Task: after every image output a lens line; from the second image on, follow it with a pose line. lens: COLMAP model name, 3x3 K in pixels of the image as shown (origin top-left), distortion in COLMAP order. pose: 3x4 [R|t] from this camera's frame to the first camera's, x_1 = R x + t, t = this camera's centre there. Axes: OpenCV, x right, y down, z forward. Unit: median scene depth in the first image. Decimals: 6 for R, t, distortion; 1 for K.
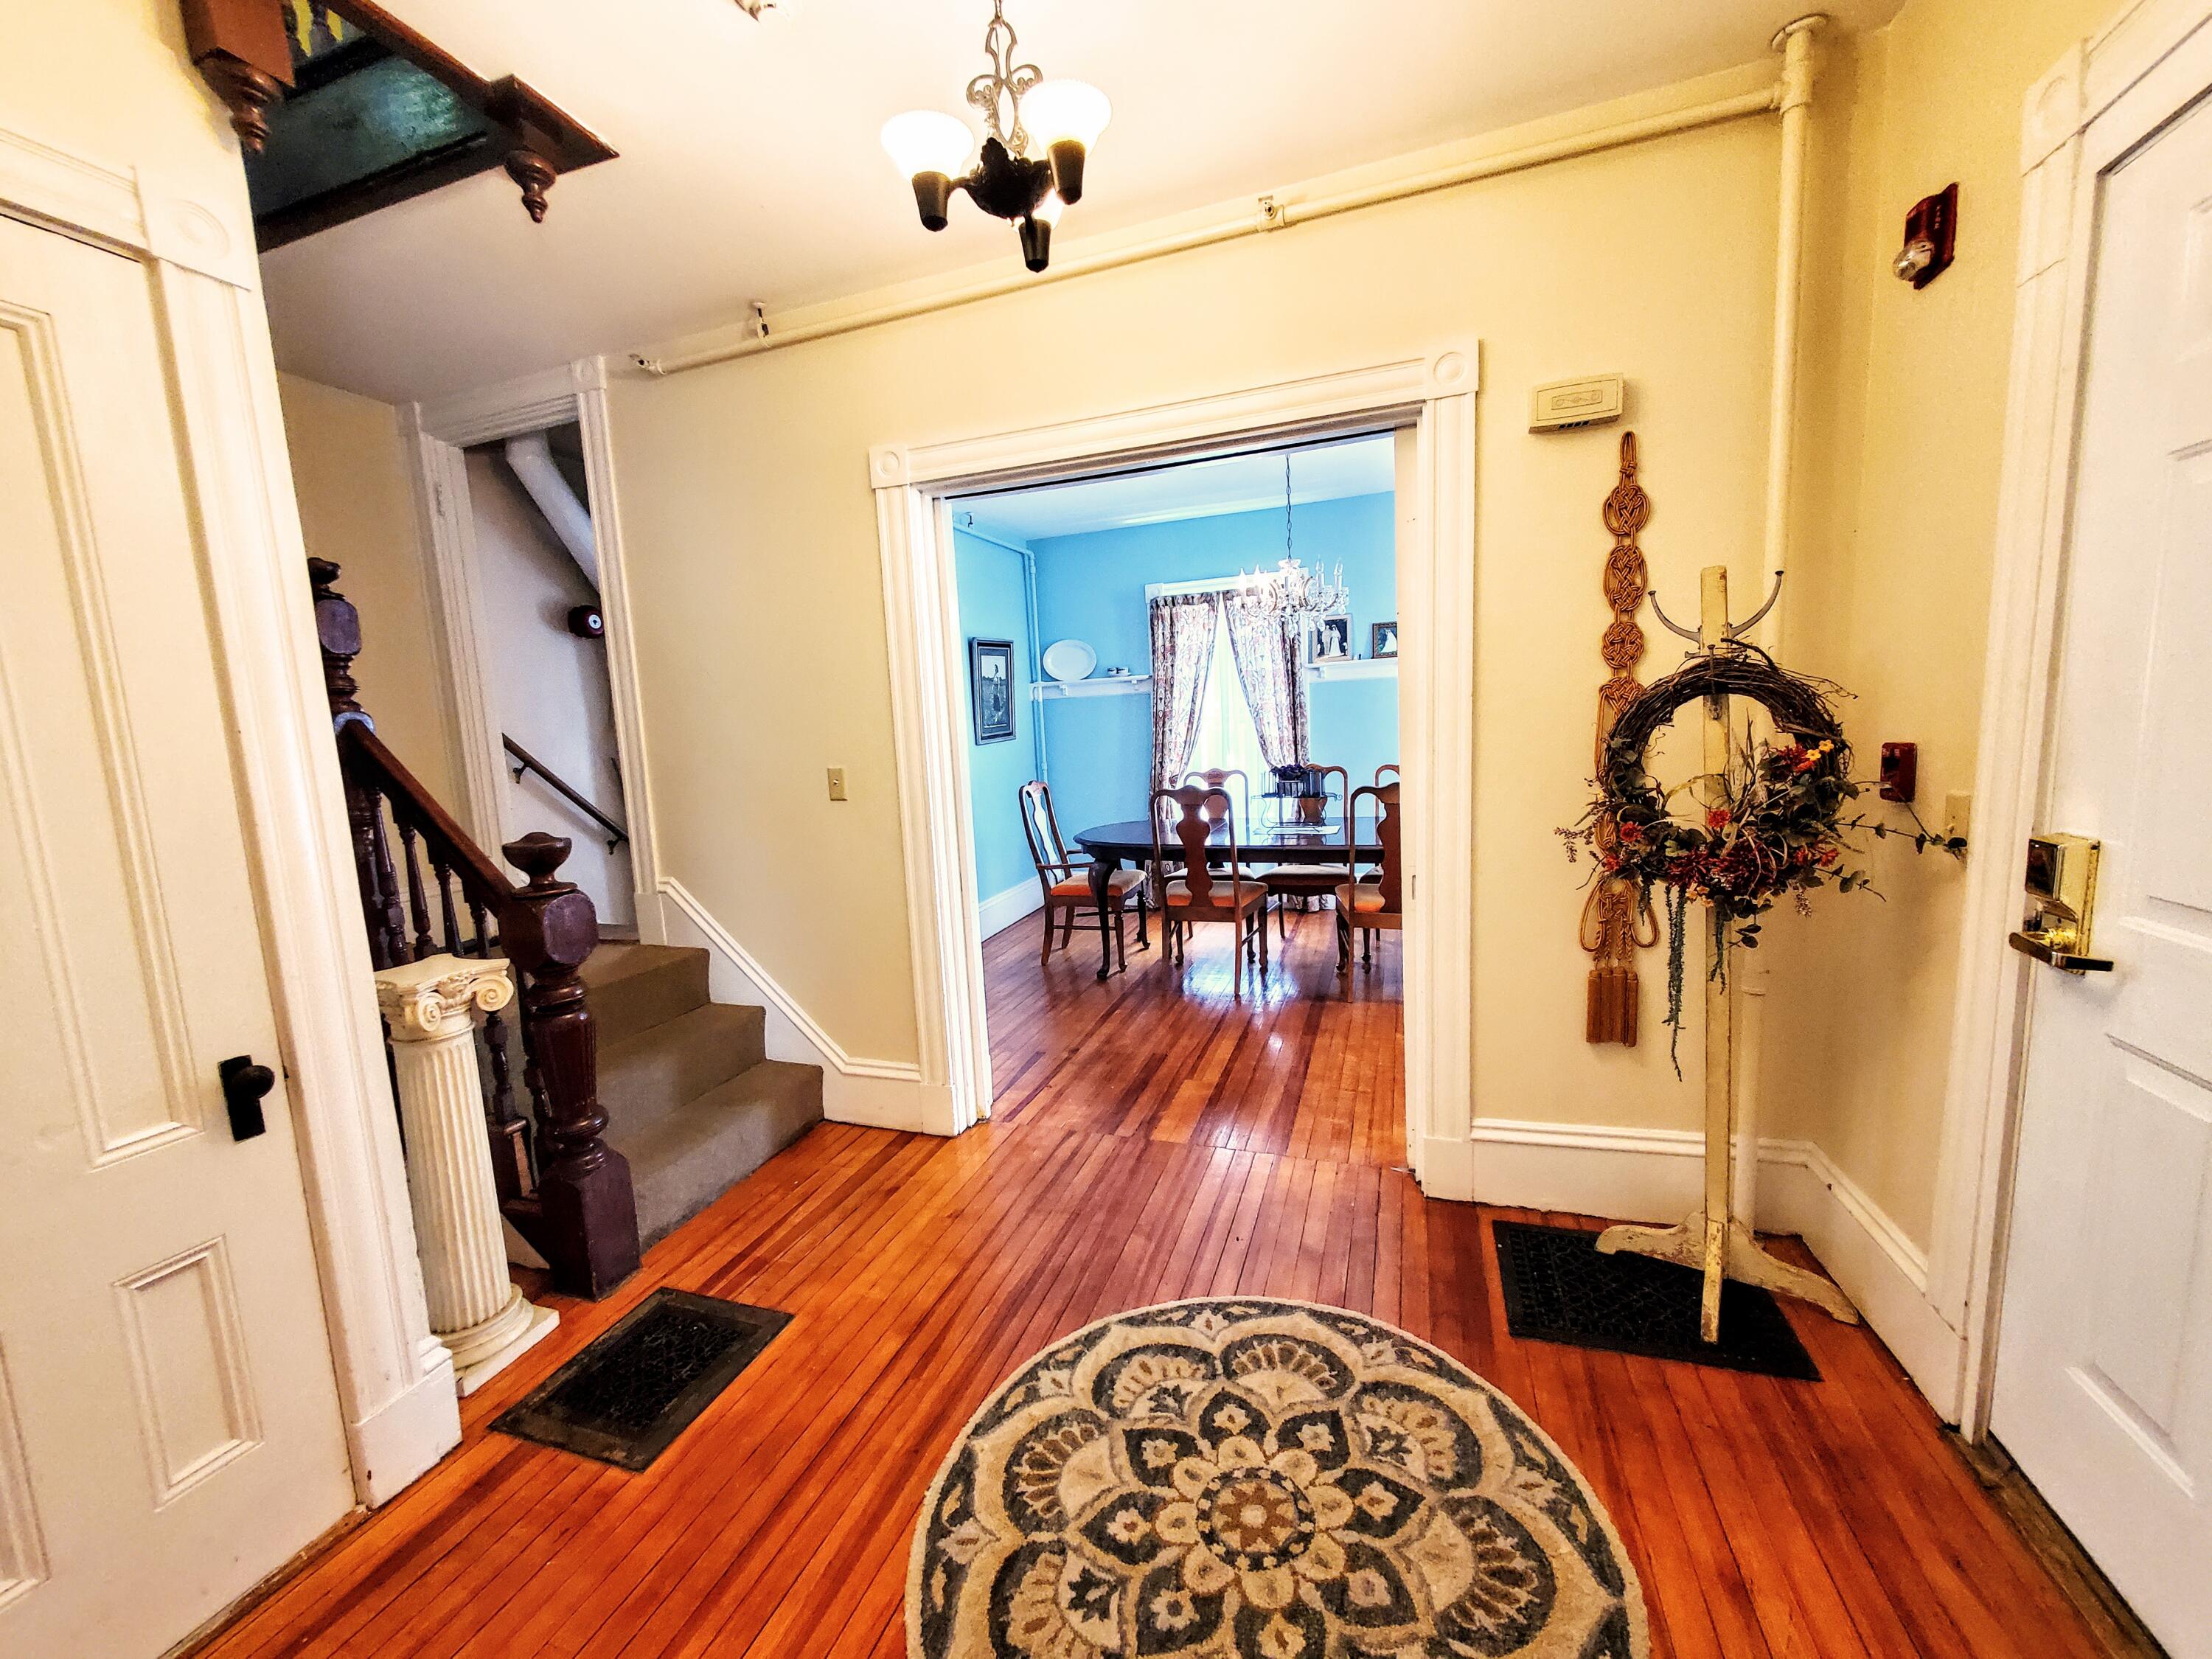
lens RADIAL K [[872.3, 0, 1098.2], [0, 872.3, 835.3], [0, 0, 1]] dist [-0.000571, -0.000299]
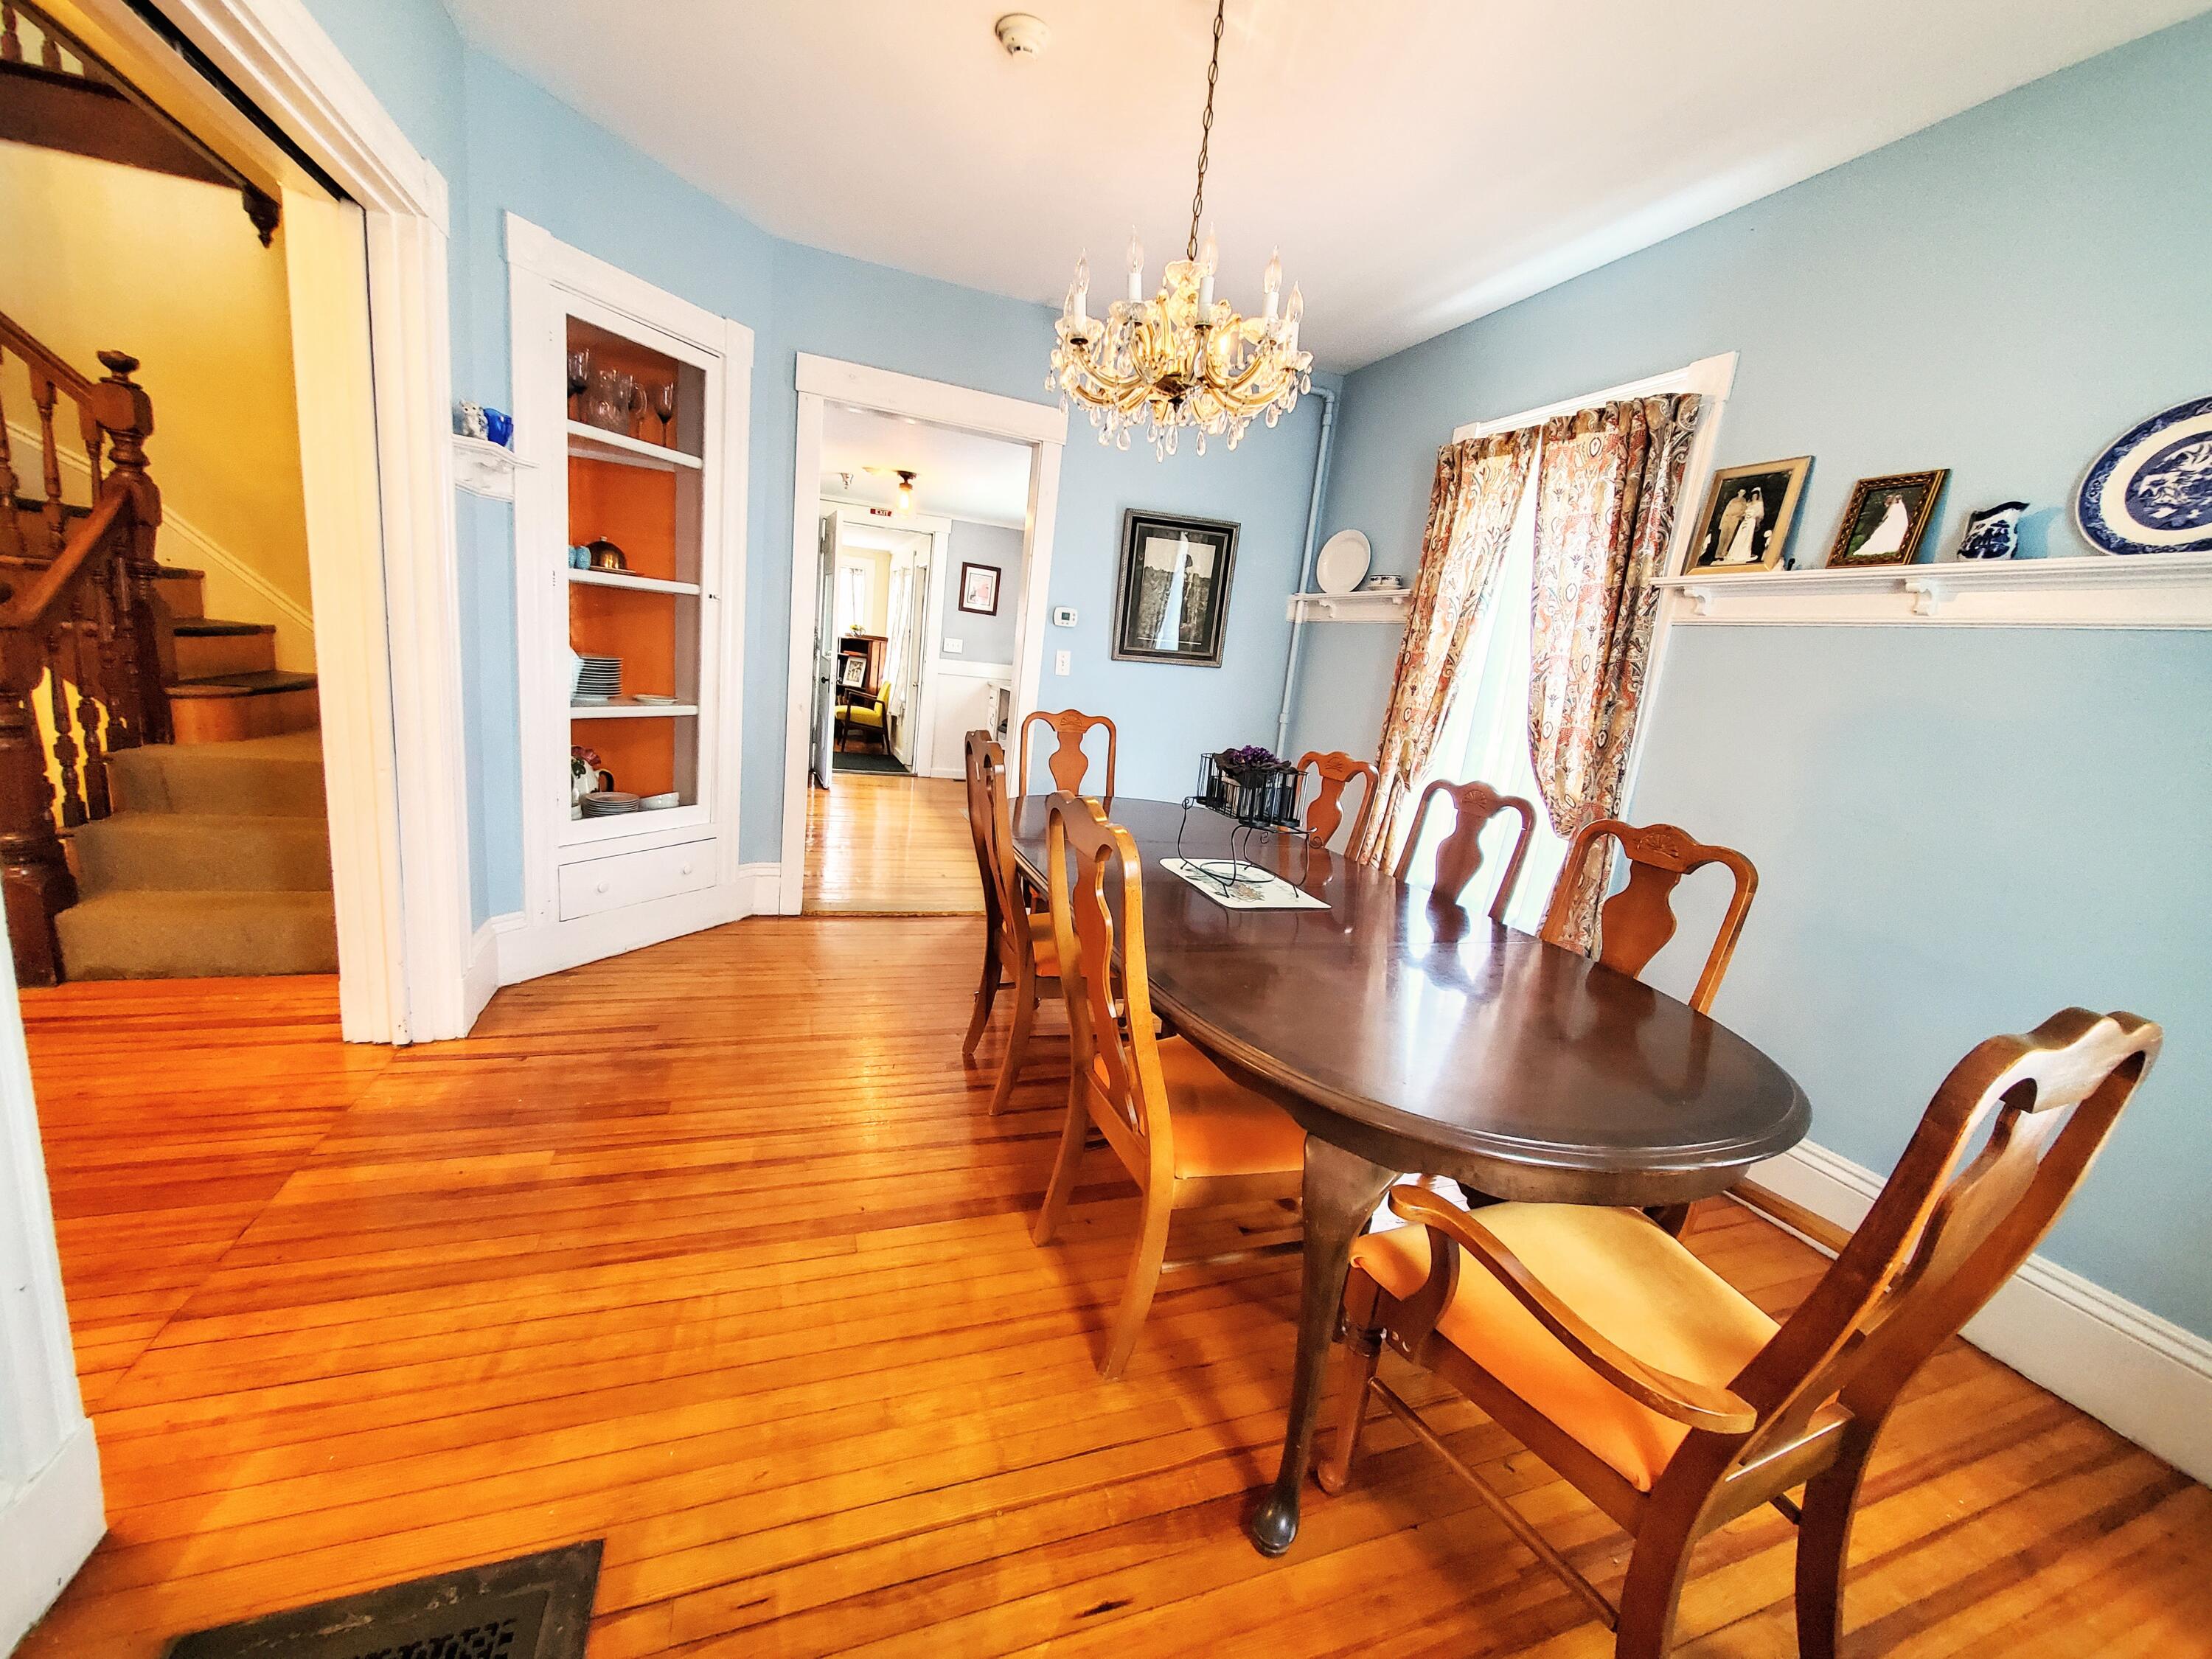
lens RADIAL K [[872.3, 0, 1098.2], [0, 872.3, 835.3], [0, 0, 1]] dist [-0.000571, -0.000299]
pose [[0.625390, 0.273768, -0.730711, 0.419986], [-0.242598, 0.958243, 0.151384, -0.067724], [0.741642, 0.082595, 0.665691, 0.498188]]
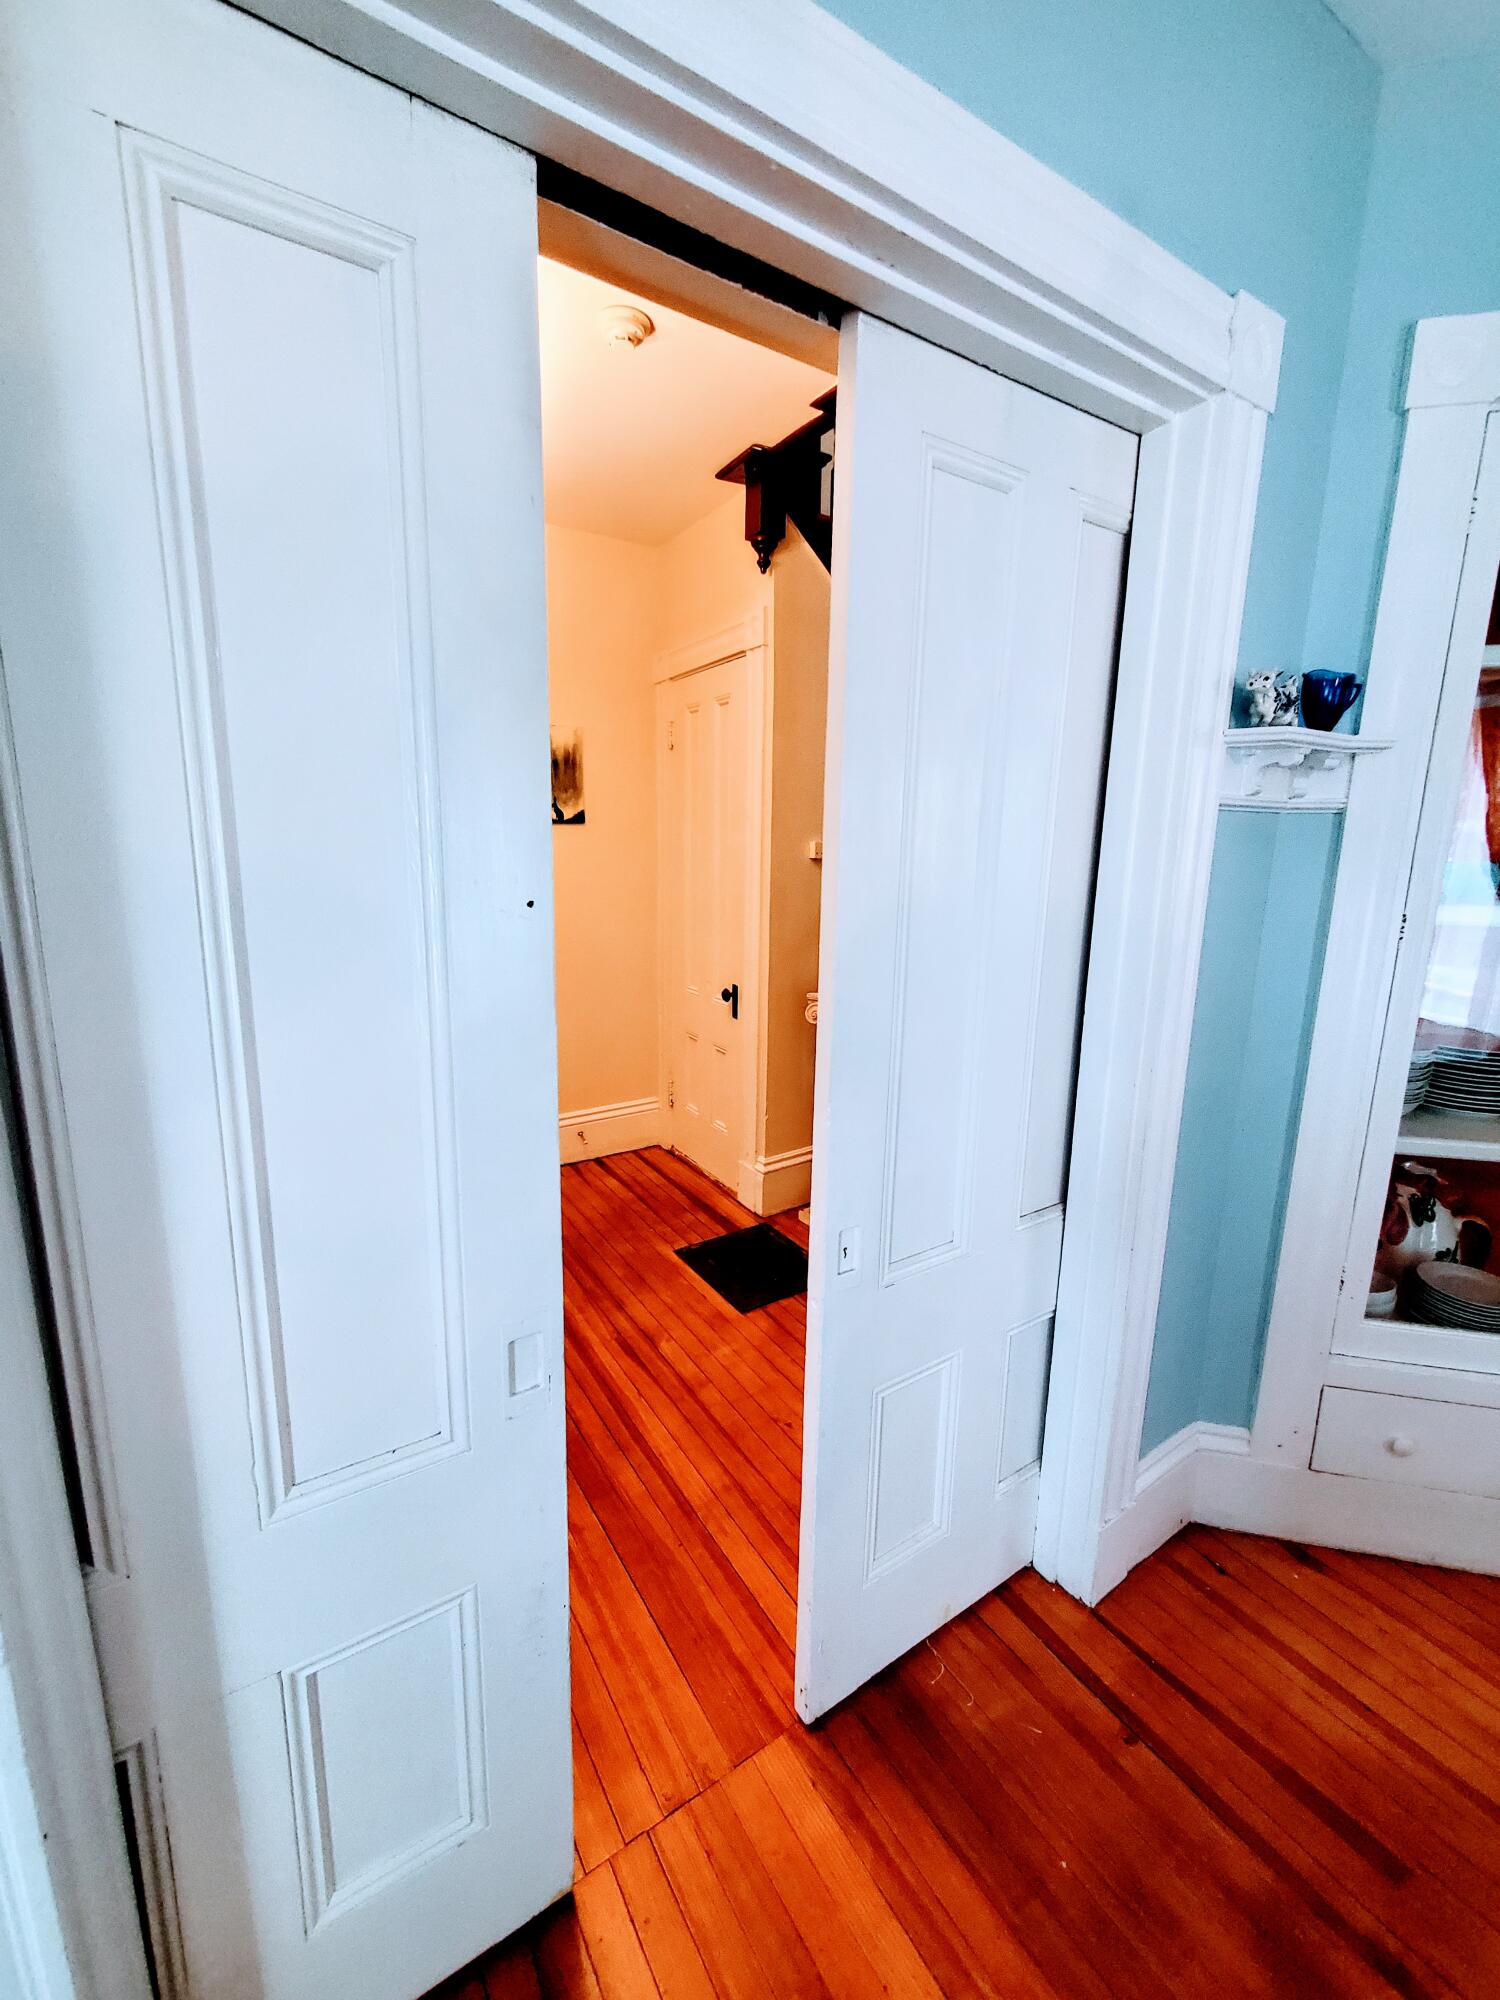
lens RADIAL K [[788.7, 0, 750.0], [0, 788.7, 1000.0], [0, 0, 1]] dist [-0.000571, -0.000299]
pose [[-0.618822, 0.189508, -0.762329, 0.168324], [-0.086439, 0.948142, 0.305866, -0.095043], [0.780761, 0.255172, -0.570351, 0.571189]]
